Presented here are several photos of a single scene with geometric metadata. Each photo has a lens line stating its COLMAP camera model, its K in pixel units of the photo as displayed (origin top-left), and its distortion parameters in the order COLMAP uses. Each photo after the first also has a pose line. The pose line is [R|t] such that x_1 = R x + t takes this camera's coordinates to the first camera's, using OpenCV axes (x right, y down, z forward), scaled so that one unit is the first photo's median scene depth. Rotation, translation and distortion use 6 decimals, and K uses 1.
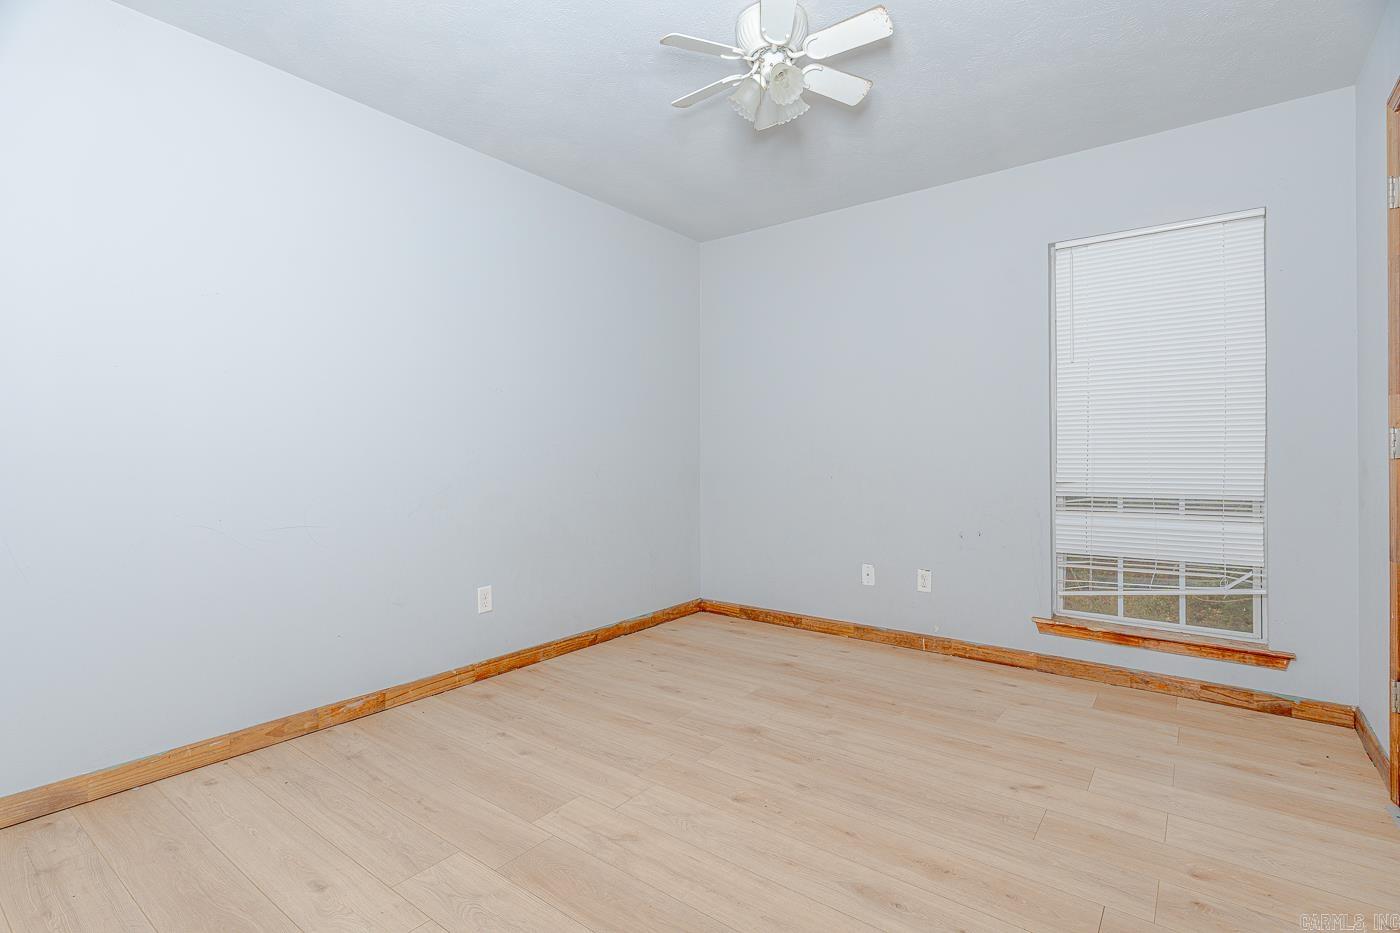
lens RADIAL K [[666.1, 0, 698.5], [0, 666.1, 470.8], [0, 0, 1]] dist [0.001493, 0.000047]
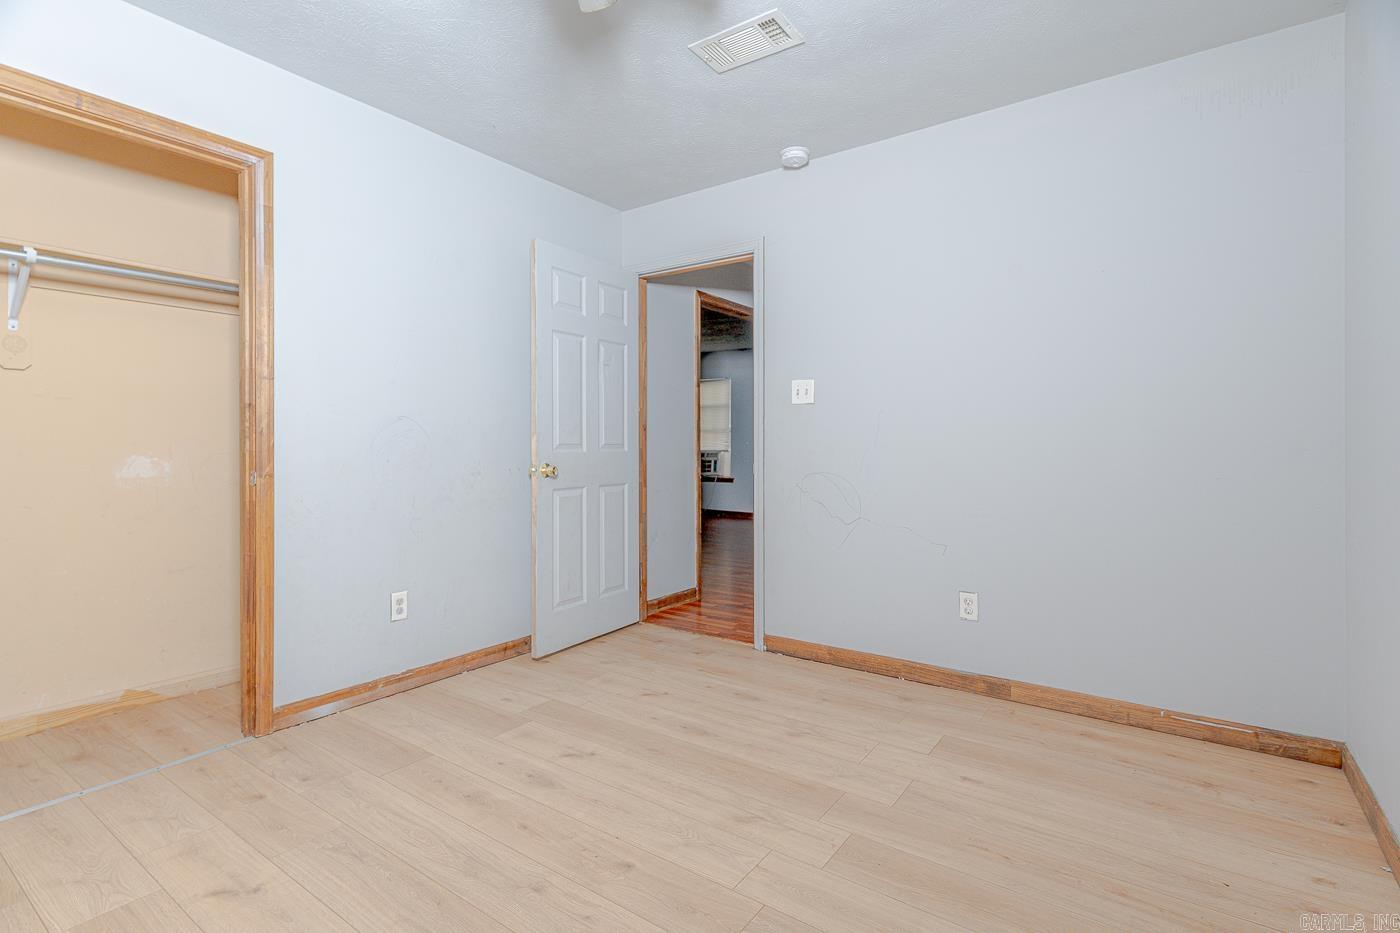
lens RADIAL K [[666.1, 0, 698.5], [0, 666.1, 470.8], [0, 0, 1]] dist [0.001493, 0.000047]
pose [[-0.999546, 0.001822, -0.030058, -0.005117], [0.000151, 0.998458, 0.055506, -0.040758], [0.030113, 0.055476, -0.998006, 1.939172]]
